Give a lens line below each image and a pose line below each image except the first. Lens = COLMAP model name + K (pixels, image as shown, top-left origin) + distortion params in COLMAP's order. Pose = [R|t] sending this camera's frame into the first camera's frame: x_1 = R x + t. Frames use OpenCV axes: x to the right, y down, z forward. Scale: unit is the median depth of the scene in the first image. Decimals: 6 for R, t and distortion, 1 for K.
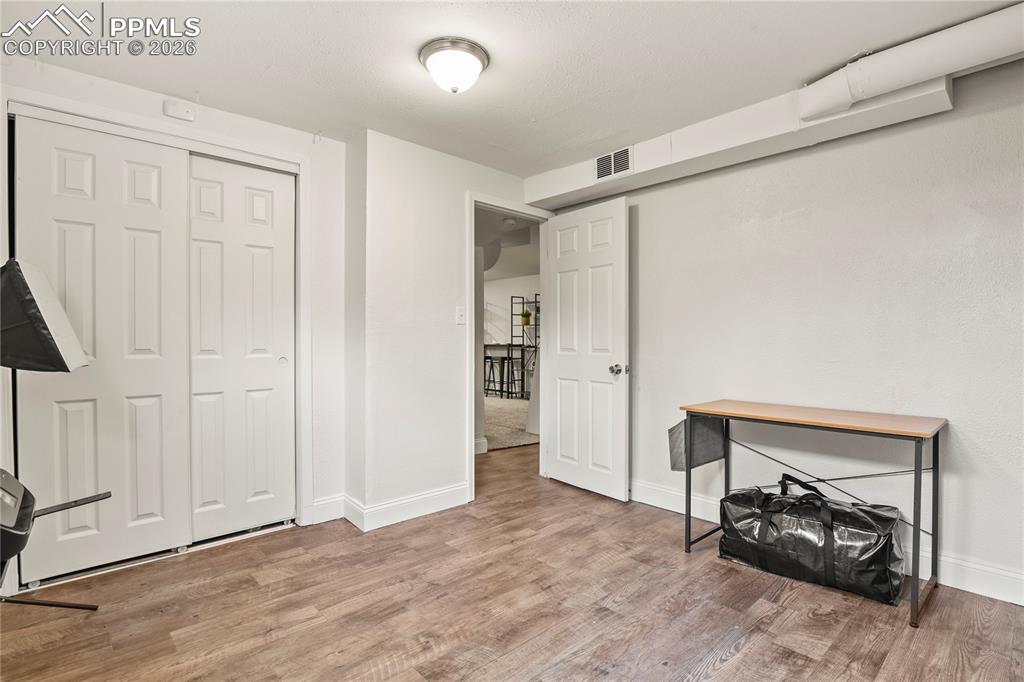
lens RADIAL K [[496.2, 0, 510.9], [0, 496.2, 343.1], [0, 0, 1]] dist [-0.015892, -0.003799]
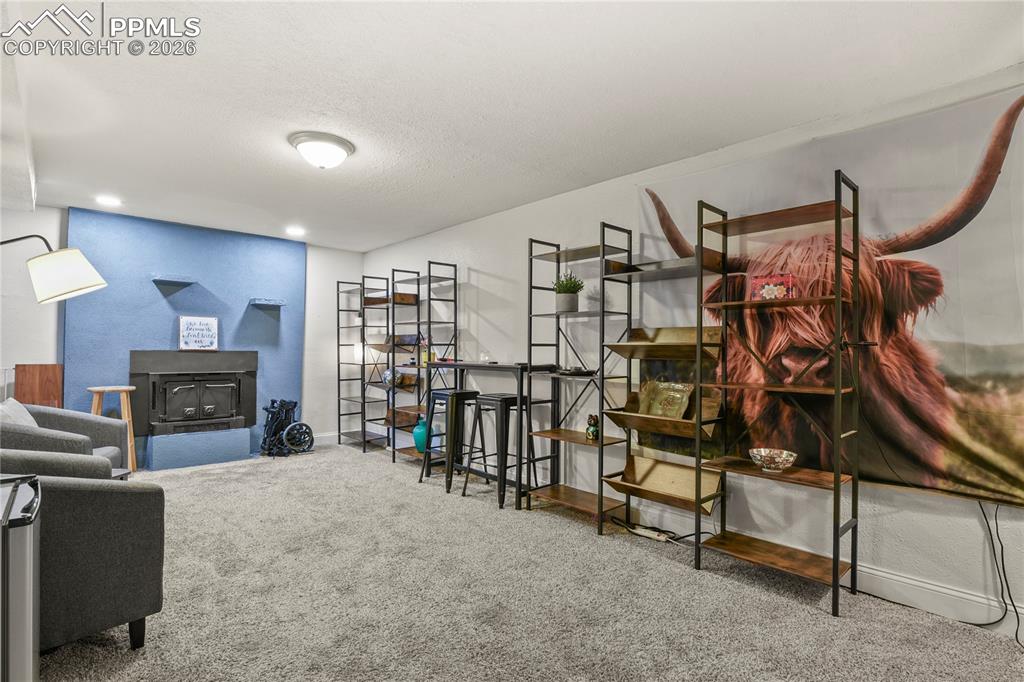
lens RADIAL K [[496.2, 0, 517.5], [0, 496.2, 344.9], [0, 0, 1]] dist [-0.015892, -0.003799]
pose [[0.999863, 0.007824, 0.014584, -0.012781], [-0.007676, 0.999919, -0.010178, -0.009180], [-0.014662, 0.010065, 0.999842, 0.610253]]
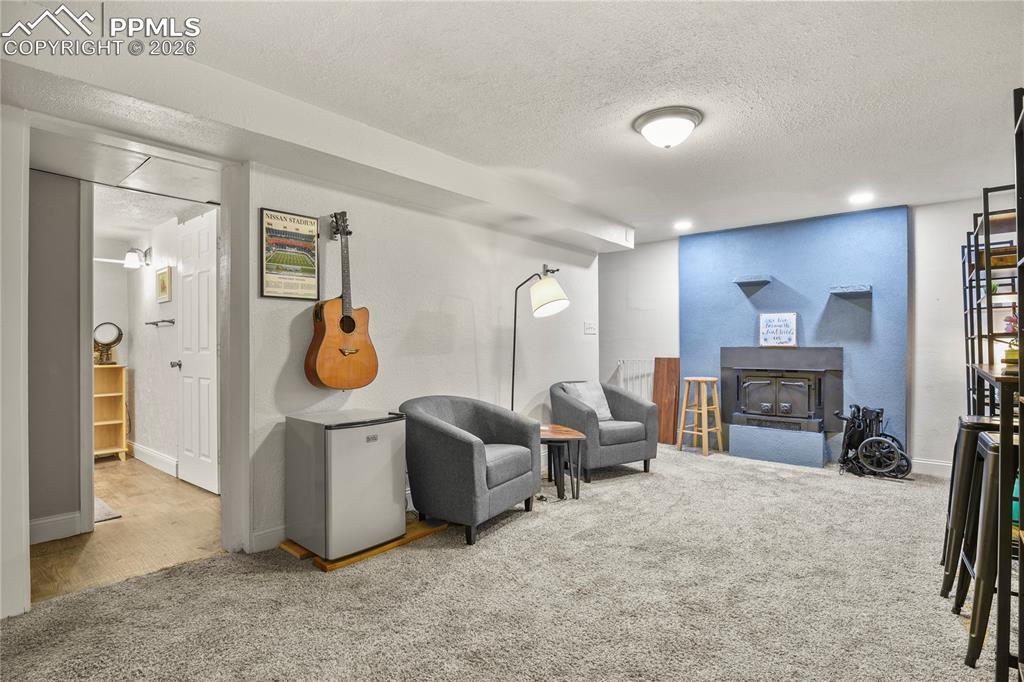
lens RADIAL K [[496.2, 0, 520.2], [0, 496.2, 342.5], [0, 0, 1]] dist [-0.015892, -0.003799]
pose [[0.138047, -0.003966, -0.990418, 0.143337], [0.002213, 0.999991, -0.003696, -0.009327], [0.990423, -0.001682, 0.138054, 0.802796]]
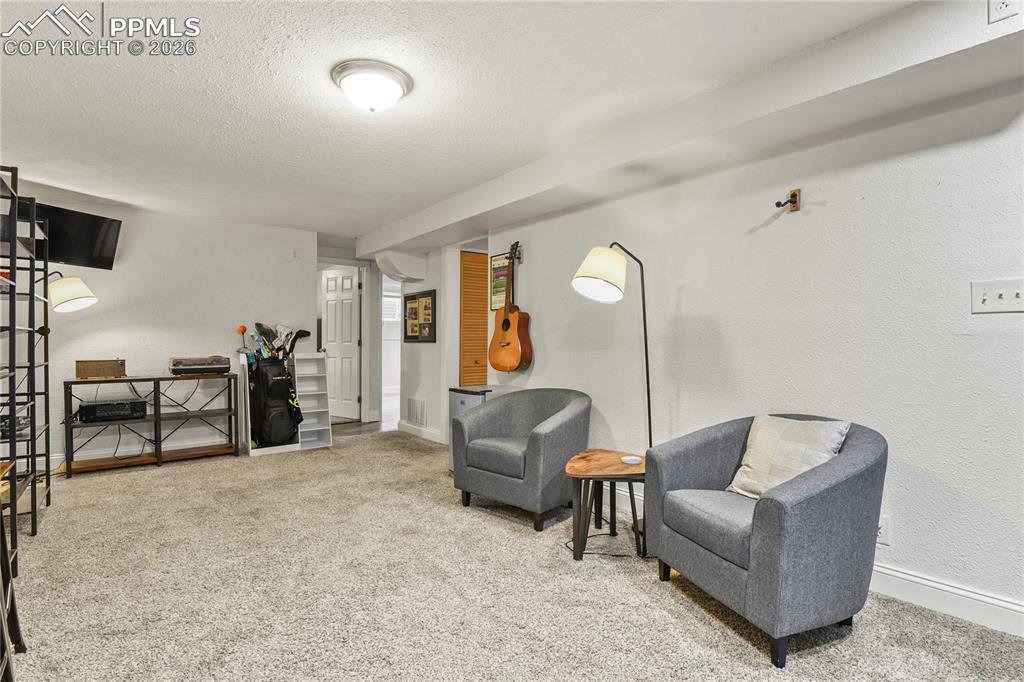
lens RADIAL K [[496.2, 0, 520.9], [0, 496.2, 341.5], [0, 0, 1]] dist [-0.015892, -0.003799]
pose [[-0.998571, -0.006068, 0.053097, -0.226695], [-0.006030, 0.999981, 0.000862, -0.007723], [-0.053101, 0.000541, -0.998589, 1.181198]]
